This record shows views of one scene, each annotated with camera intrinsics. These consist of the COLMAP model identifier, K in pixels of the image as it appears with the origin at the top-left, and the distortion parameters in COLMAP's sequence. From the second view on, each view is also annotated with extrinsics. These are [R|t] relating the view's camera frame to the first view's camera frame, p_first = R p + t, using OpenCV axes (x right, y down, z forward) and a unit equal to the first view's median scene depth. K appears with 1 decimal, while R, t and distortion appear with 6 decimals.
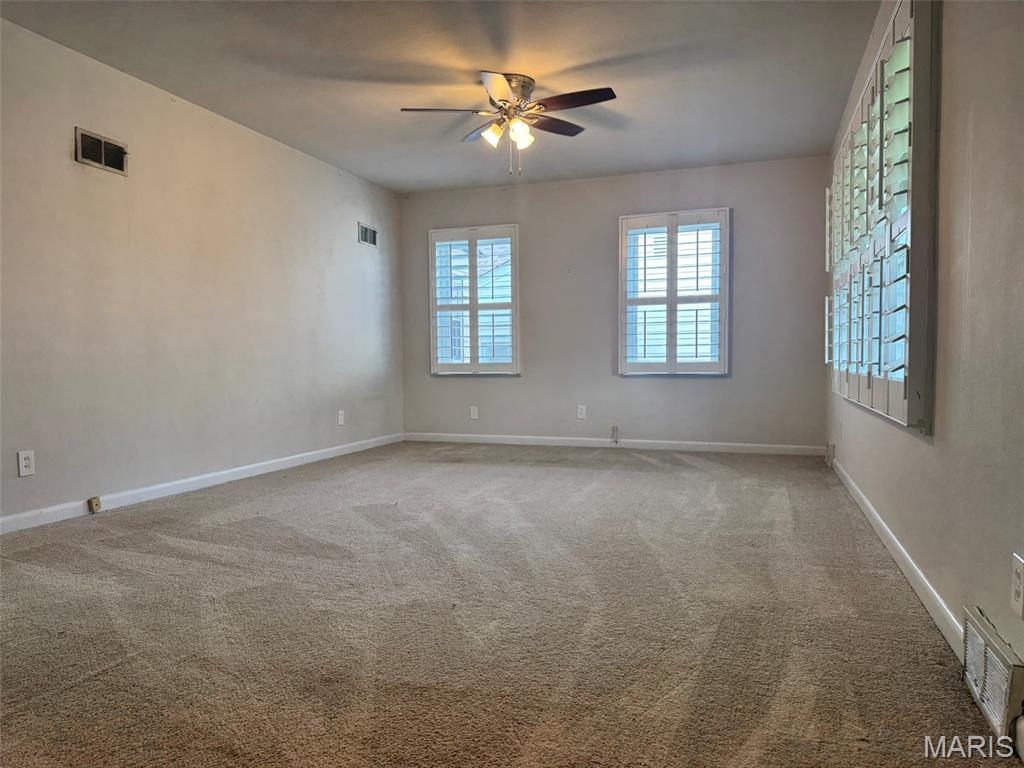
lens RADIAL K [[720.7, 0, 507.8], [0, 720.7, 382.4], [0, 0, 1]] dist [0.040681, -0.066785]
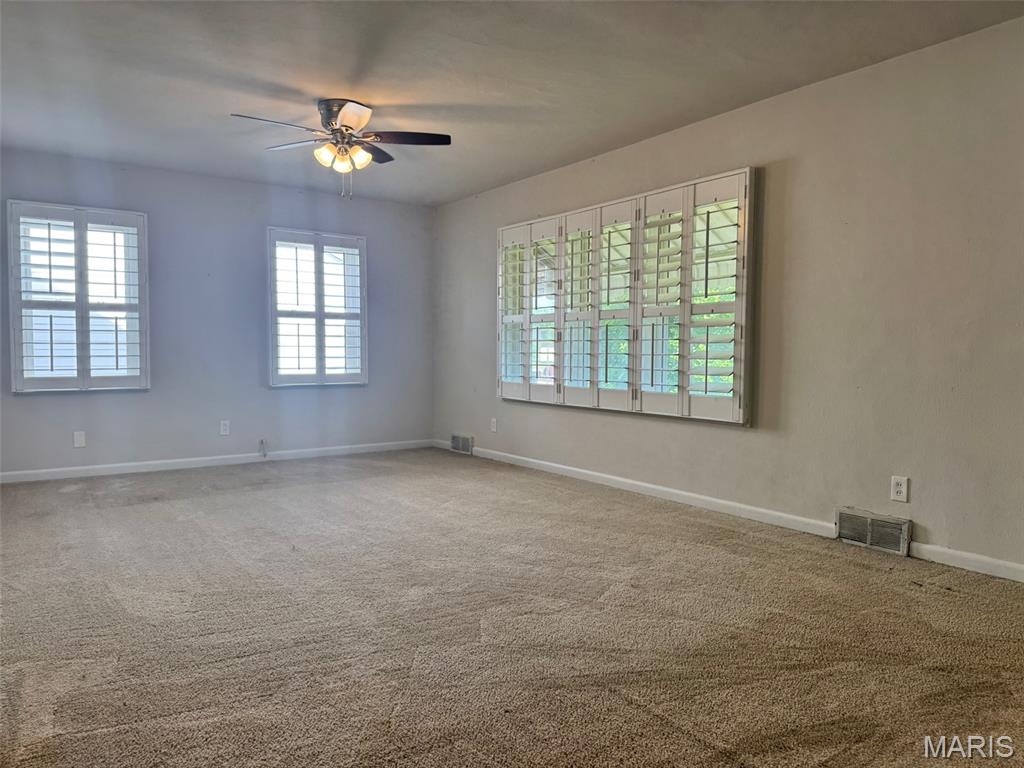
lens RADIAL K [[720.7, 0, 507.8], [0, 720.7, 382.4], [0, 0, 1]] dist [0.040681, -0.066785]
pose [[0.557144, -0.016143, 0.830259, -0.467004], [0.032795, 0.999459, -0.002574, -0.003266], [-0.829768, 0.028663, 0.557372, 0.172906]]
